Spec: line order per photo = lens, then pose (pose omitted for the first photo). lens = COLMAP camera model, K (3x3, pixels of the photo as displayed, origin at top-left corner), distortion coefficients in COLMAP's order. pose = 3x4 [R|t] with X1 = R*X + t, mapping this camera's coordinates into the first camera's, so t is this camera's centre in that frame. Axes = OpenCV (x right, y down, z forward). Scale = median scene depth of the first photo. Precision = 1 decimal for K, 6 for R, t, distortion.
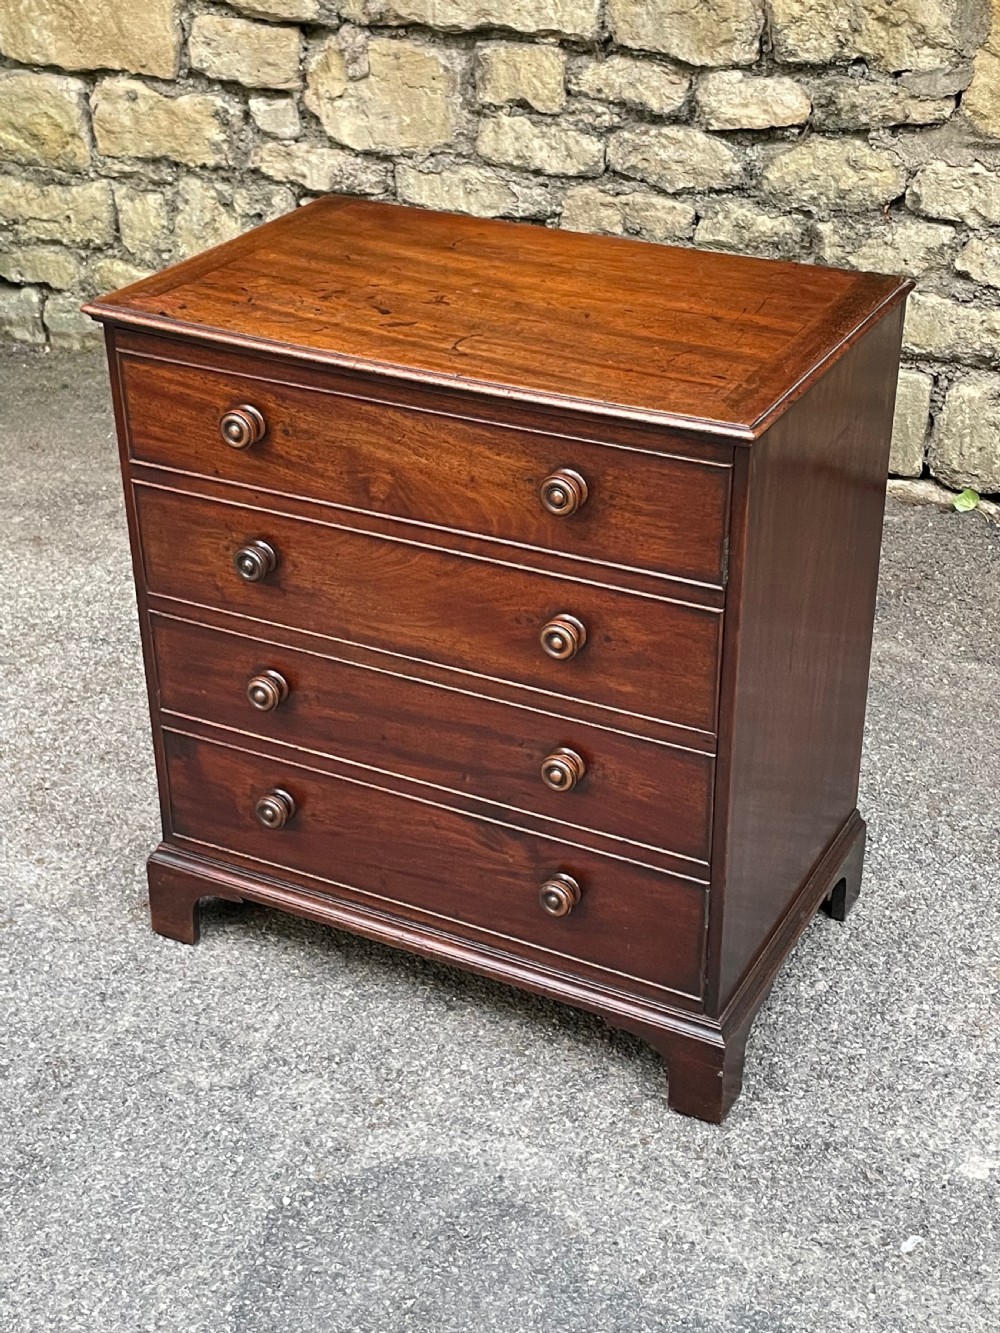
lens RADIAL K [[1916.3, 0, 501.8], [0, 1916.3, 662.6], [0, 0, 1]] dist [0.134226, -0.352893]
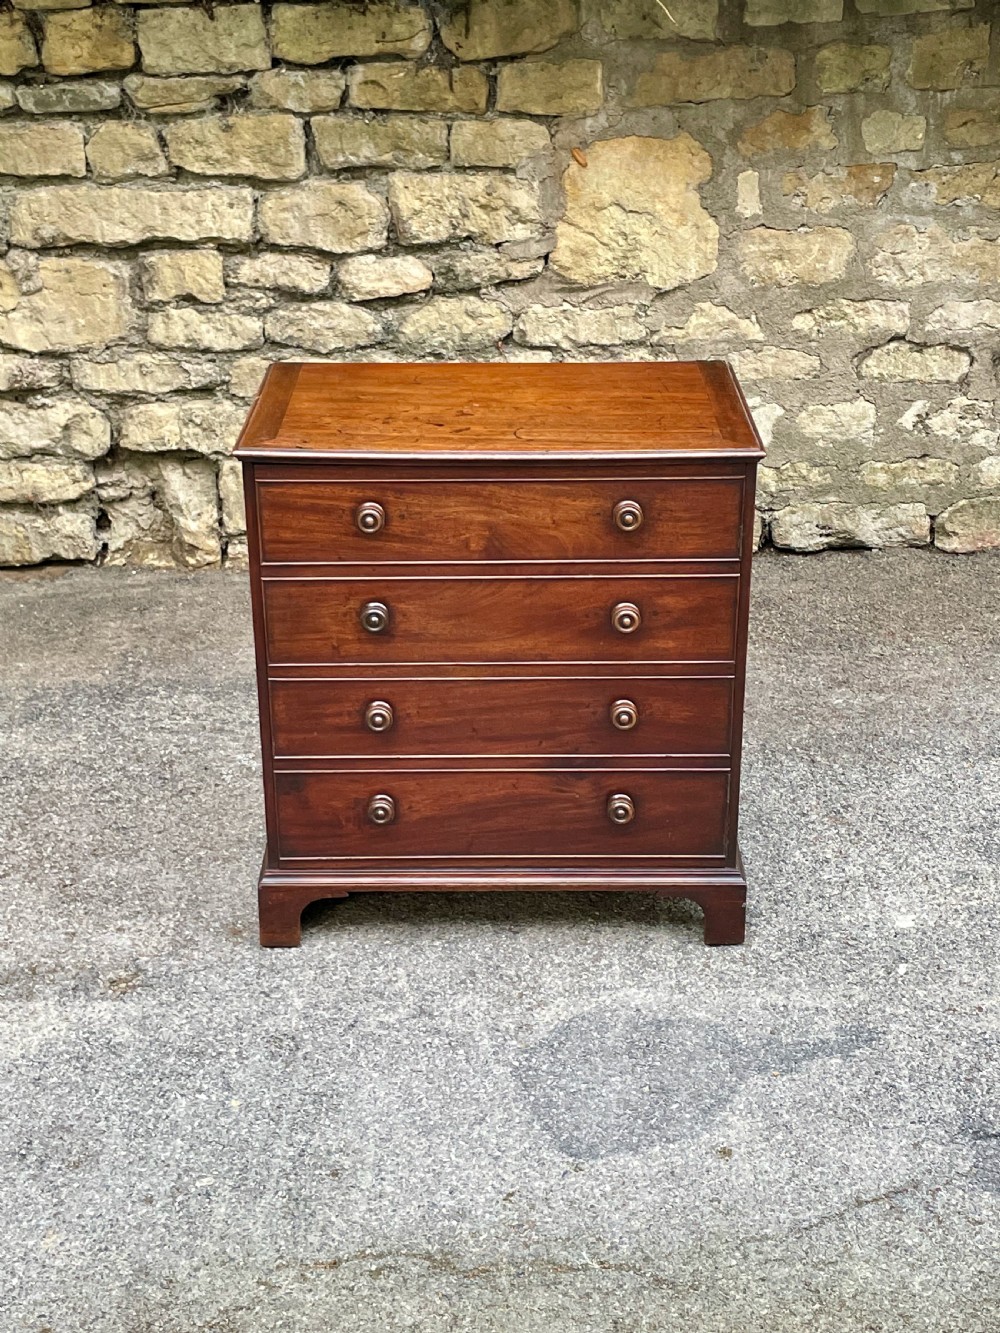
lens RADIAL K [[1903.9, 0, 499.0], [0, 1903.9, 664.8], [0, 0, 1]] dist [0.158524, -0.483858]
pose [[0.886691, -0.186596, 0.423039, -0.407892], [0.225036, 0.973432, -0.042308, 0.036775], [-0.403904, 0.132713, 0.905123, -0.165639]]
